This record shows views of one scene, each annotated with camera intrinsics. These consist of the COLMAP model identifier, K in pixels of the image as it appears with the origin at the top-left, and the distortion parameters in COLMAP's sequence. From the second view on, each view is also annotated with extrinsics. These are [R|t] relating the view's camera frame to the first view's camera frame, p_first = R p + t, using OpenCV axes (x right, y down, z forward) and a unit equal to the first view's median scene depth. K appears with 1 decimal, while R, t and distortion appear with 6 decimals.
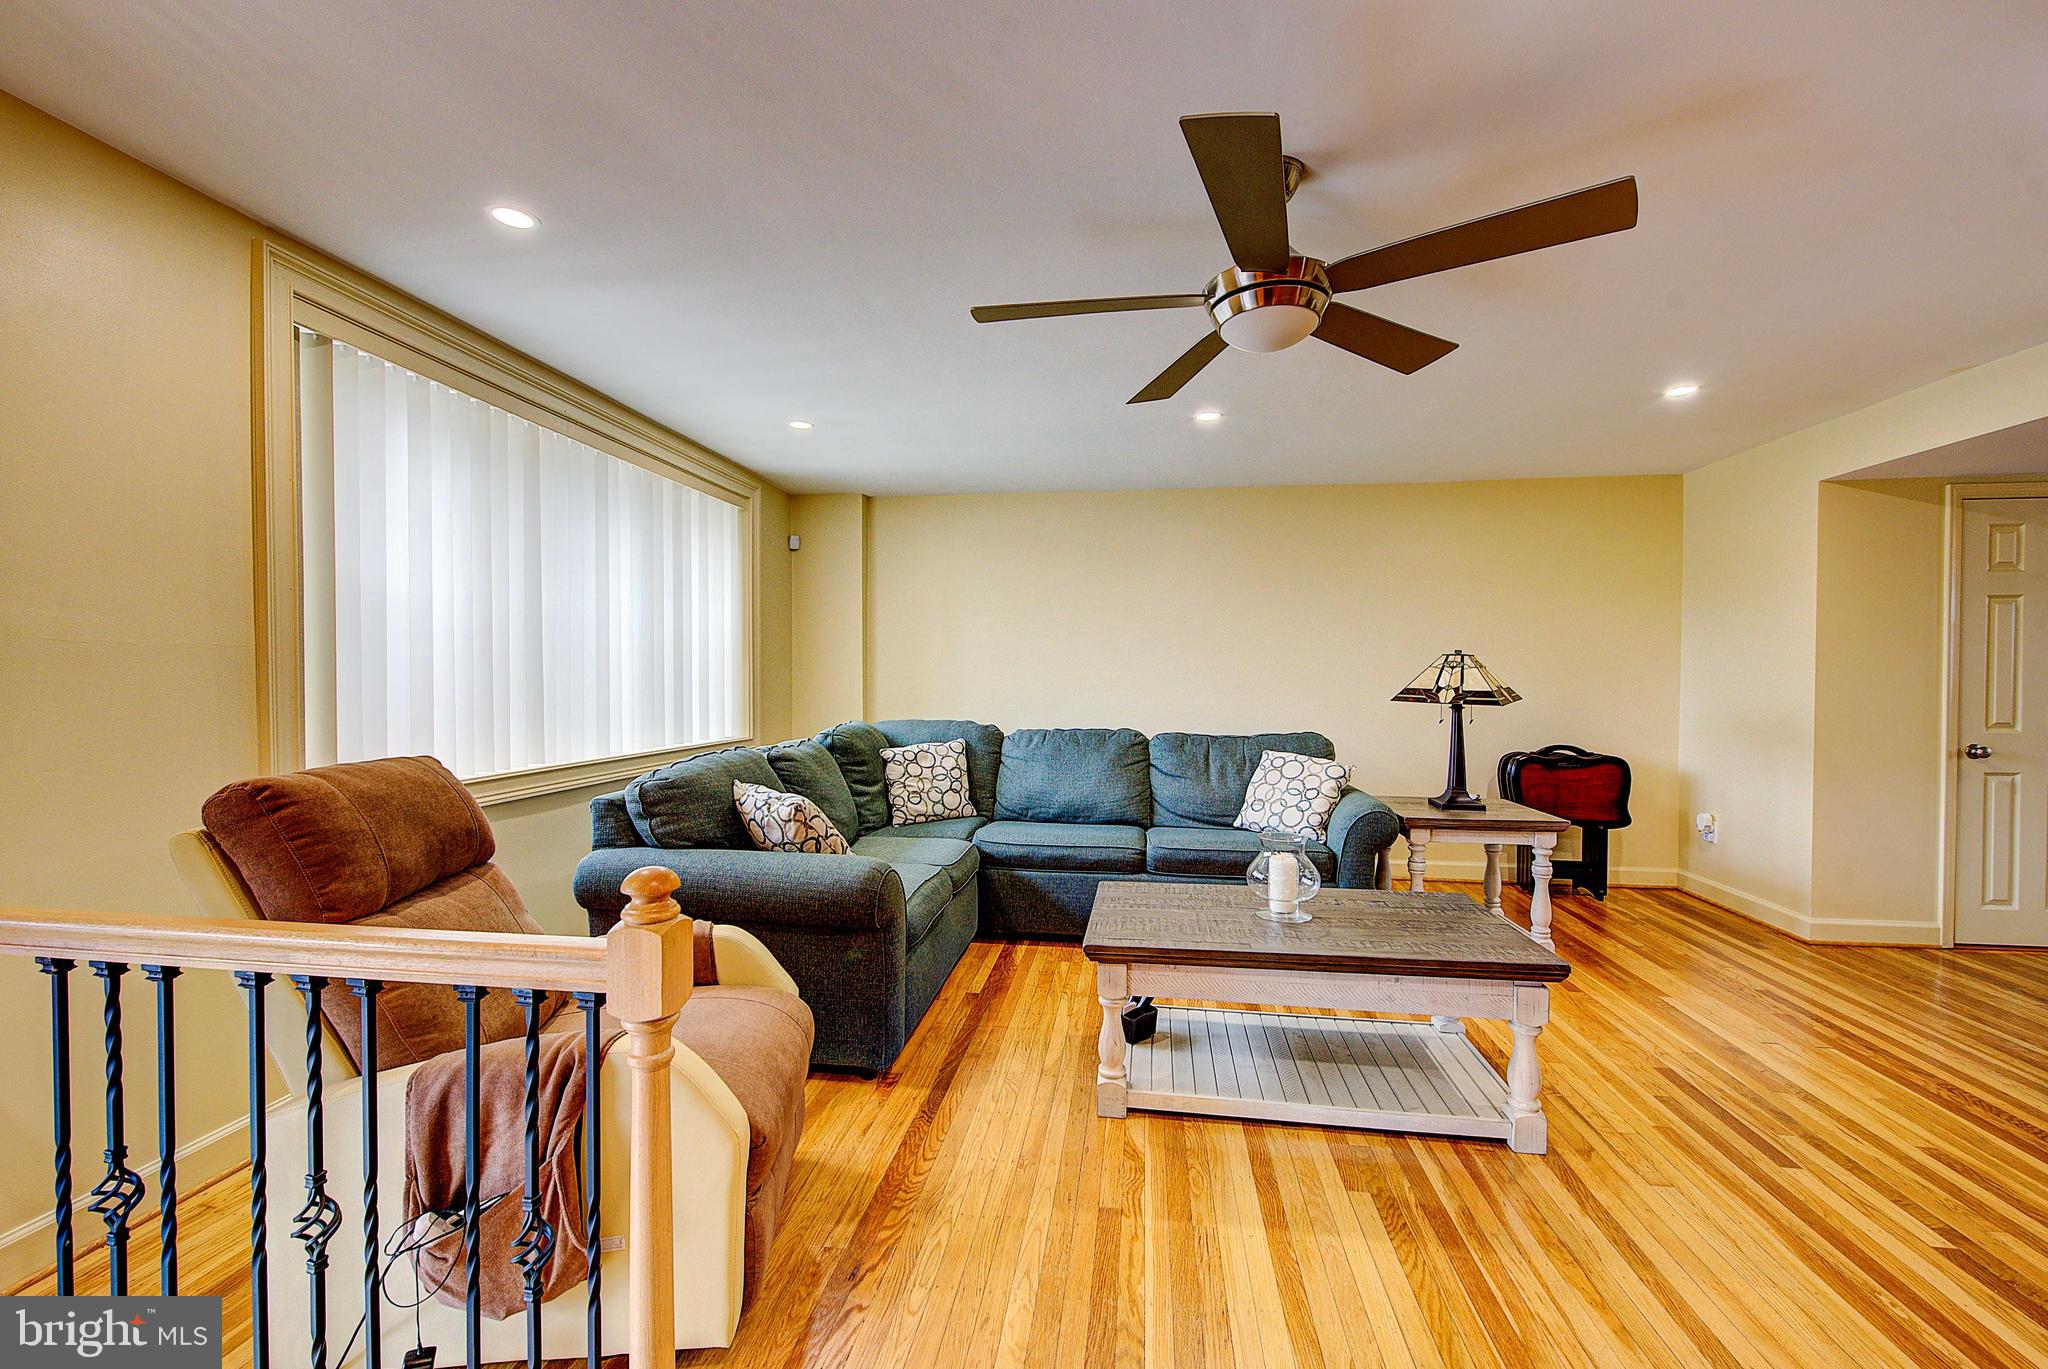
lens RADIAL K [[814.6, 0, 1027.4], [0, 814.6, 687.9], [0, 0, 1]] dist [-0.001880, -0.000459]
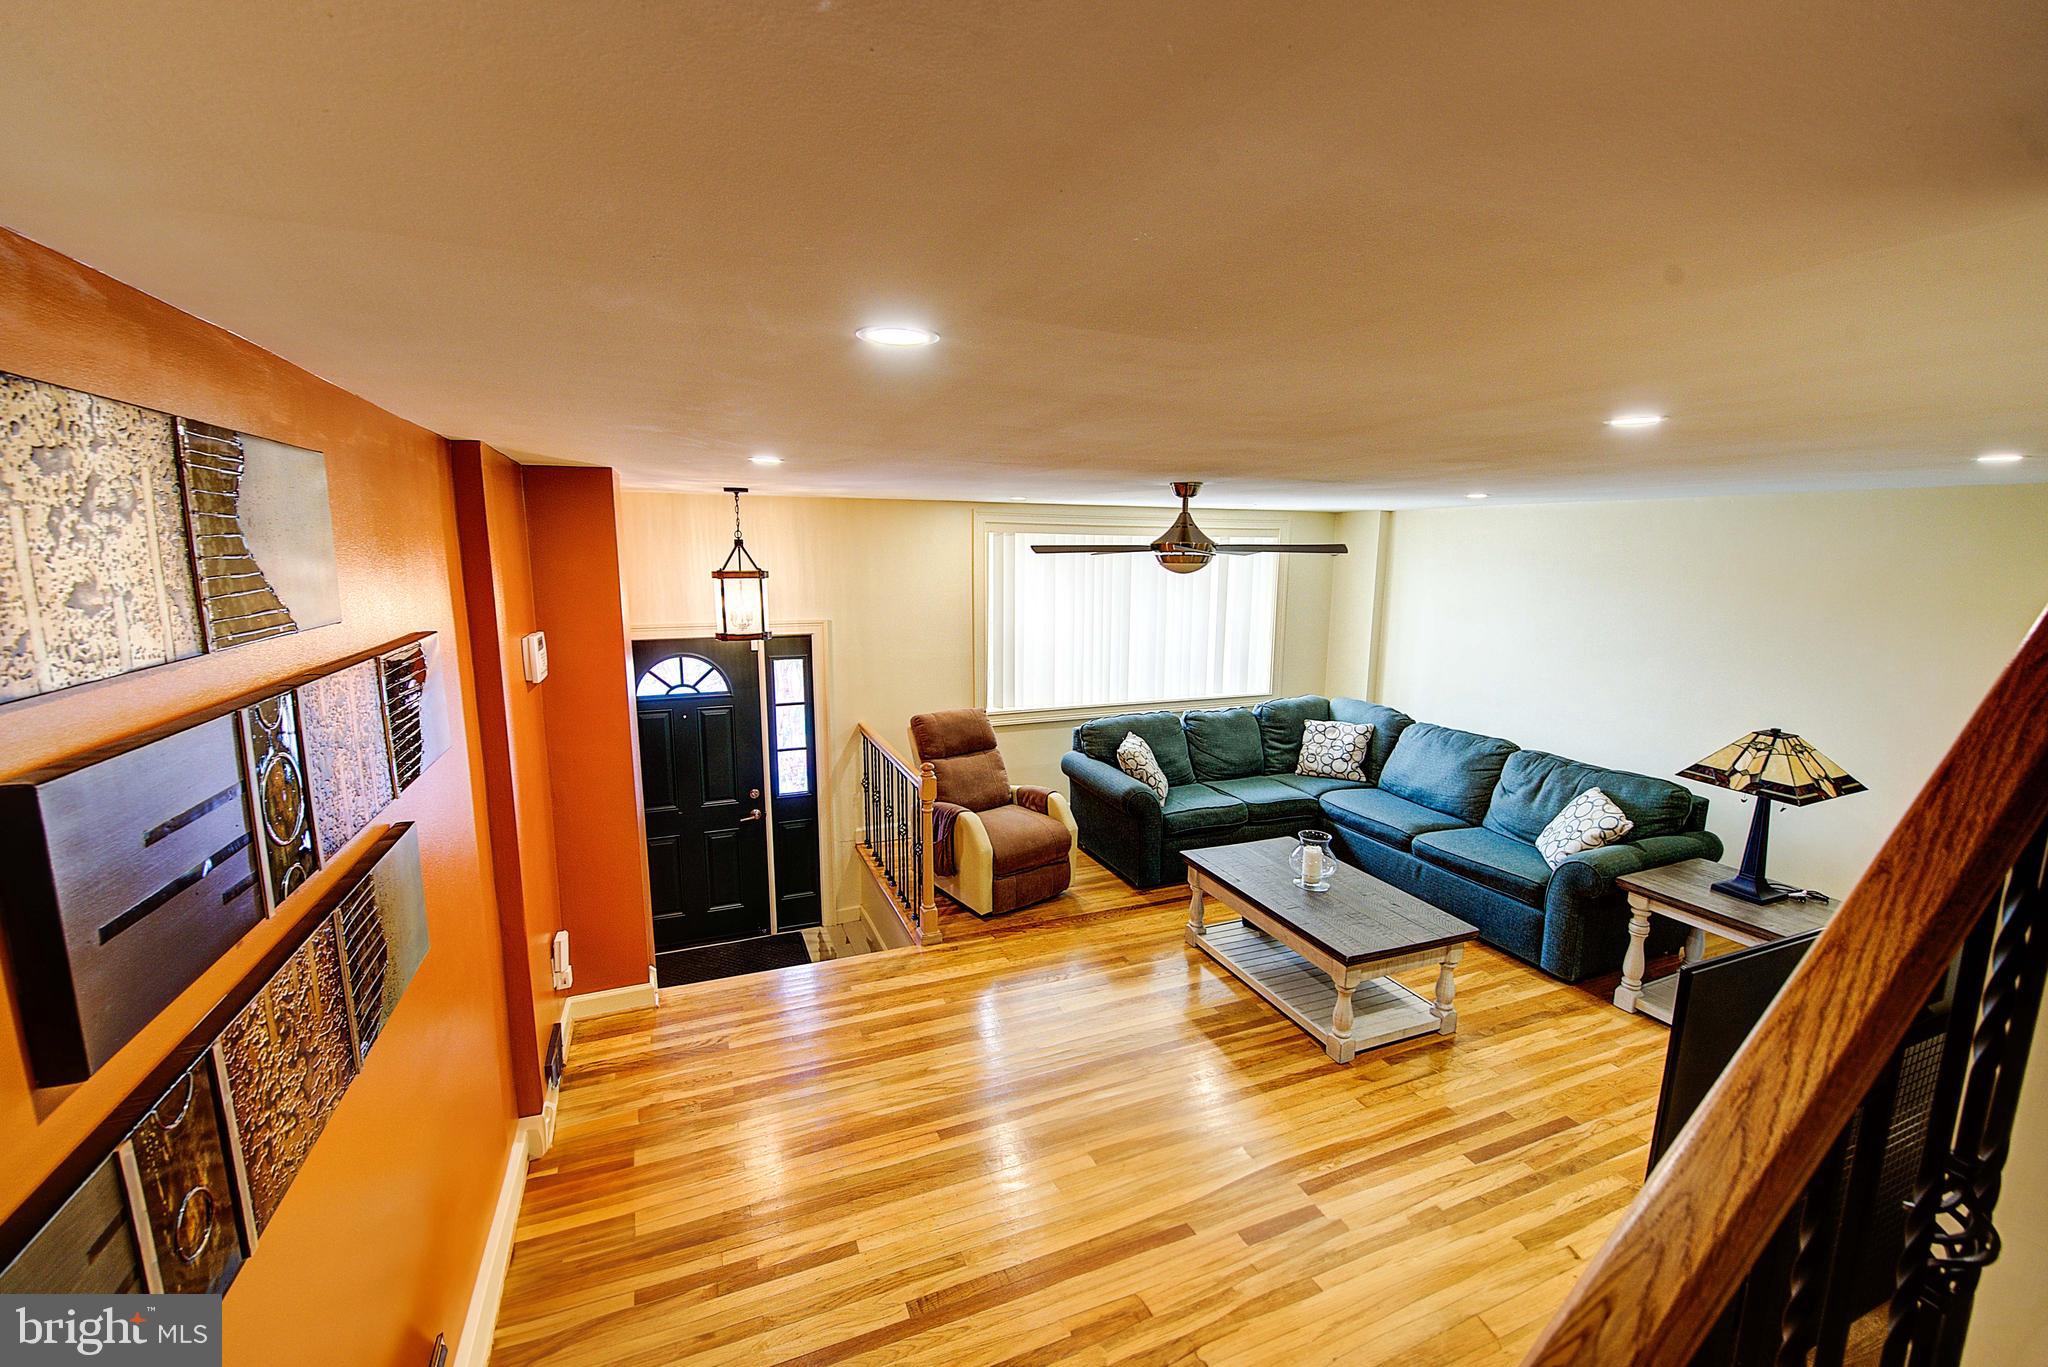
lens RADIAL K [[841.8, 0, 1033.1], [0, 841.8, 690.3], [0, 0, 1]] dist [0.001570, -0.000301]
pose [[0.511462, 0.144407, -0.847085, 1.454633], [-0.022436, 0.987686, 0.154830, -0.343263], [0.859013, -0.060185, 0.508404, -0.269225]]
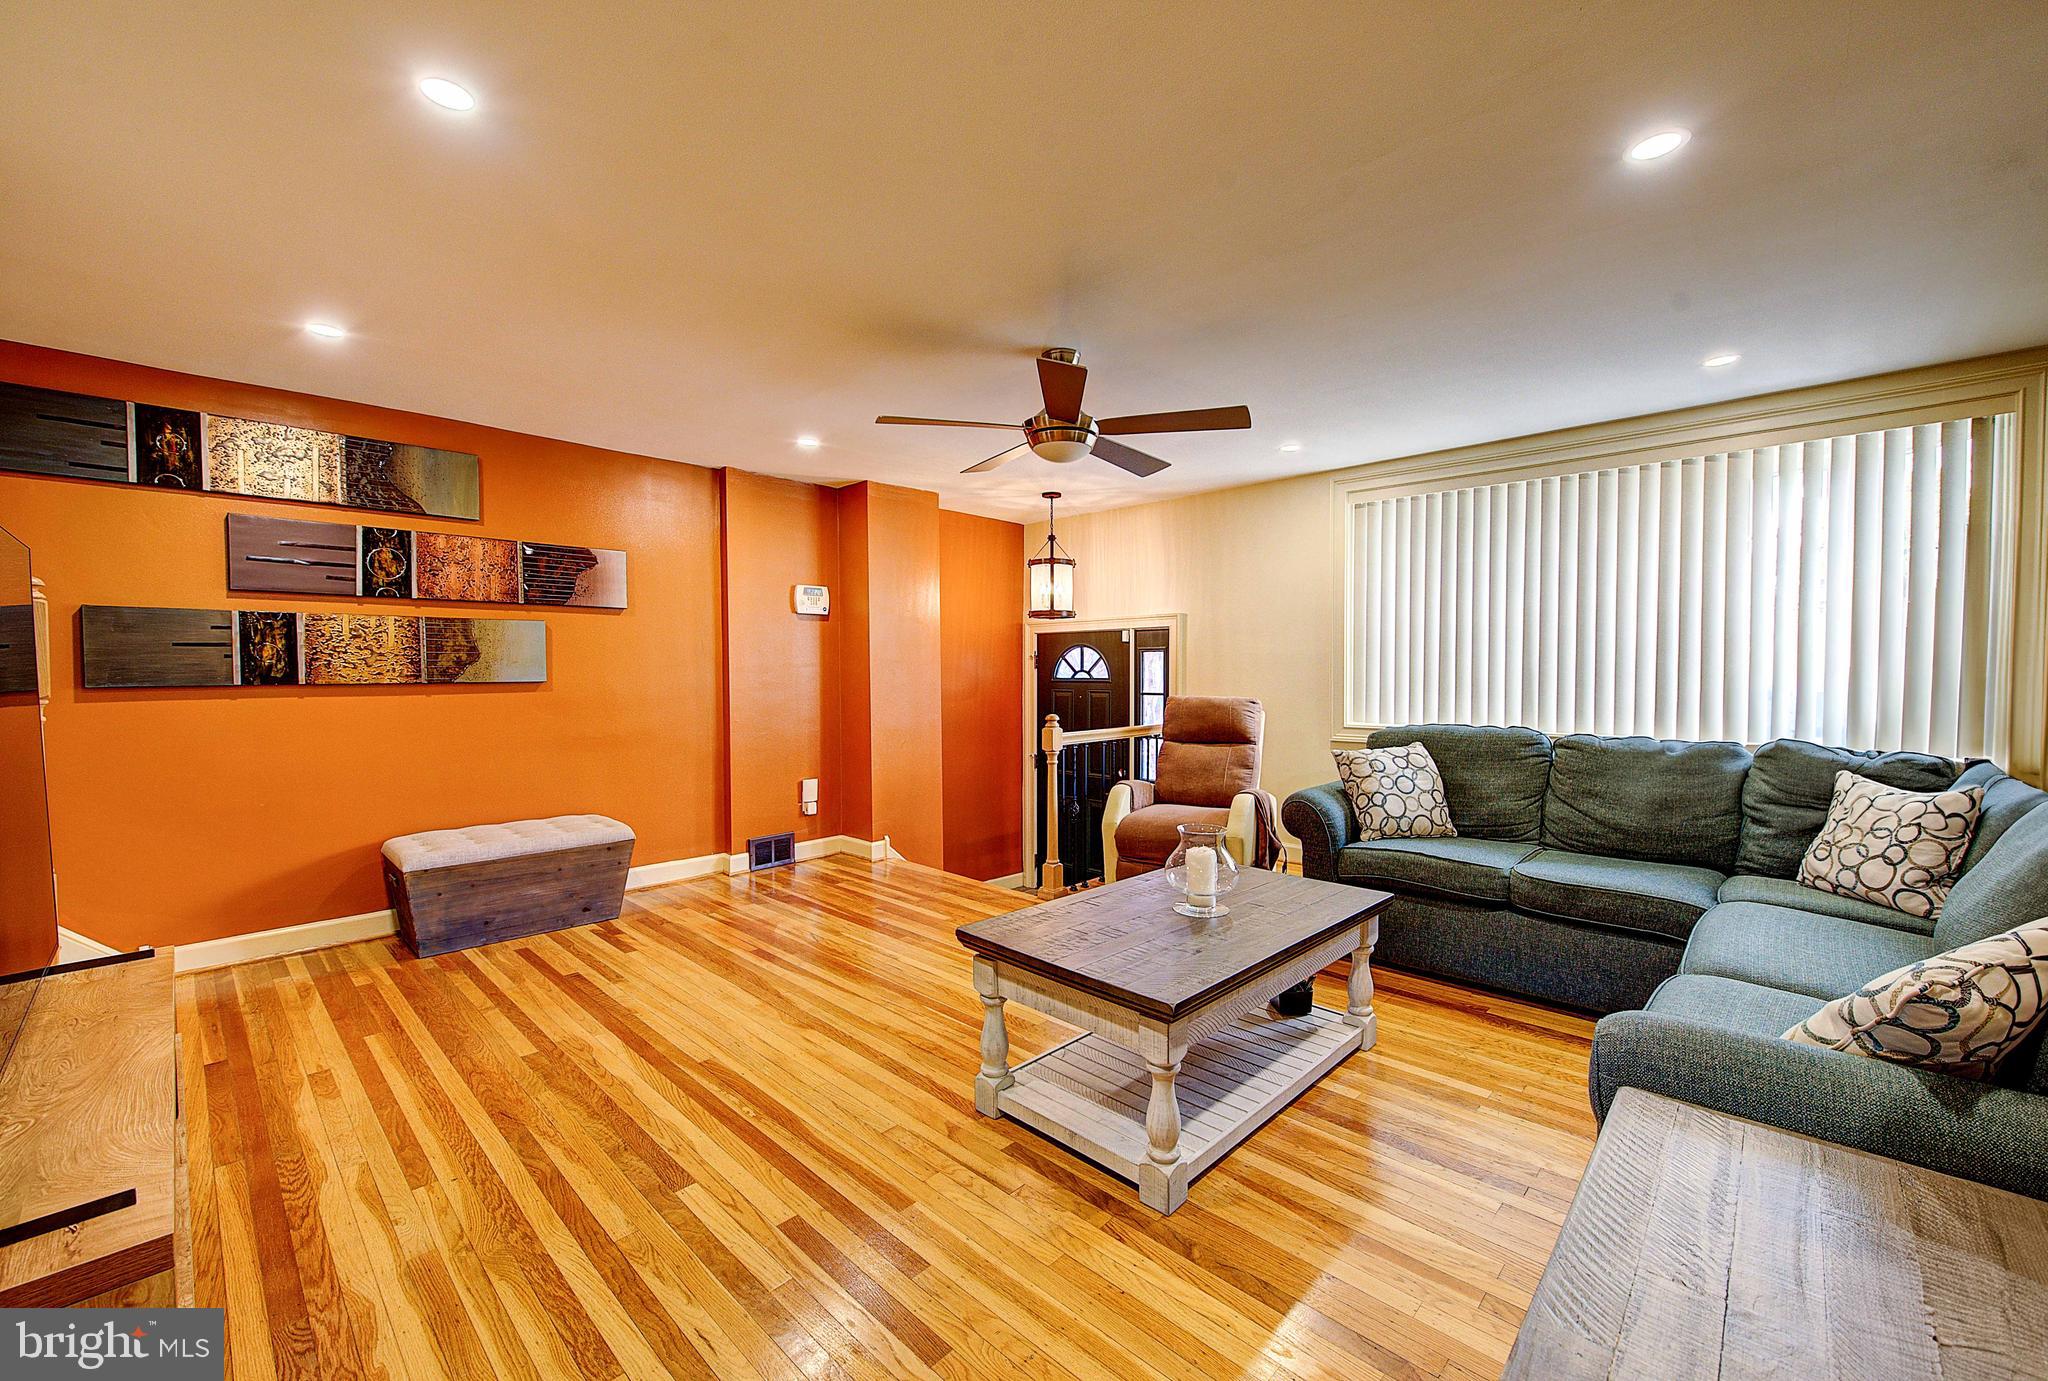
lens RADIAL K [[821.7, 0, 1024.0], [0, 821.7, 690.5], [0, 0, 1]] dist [0.011233, 0.000039]
pose [[-0.588393, 0.021036, -0.808302, 1.318977], [-0.013819, 0.999254, 0.036066, -0.011141], [0.808457, 0.032391, -0.587663, 1.506529]]
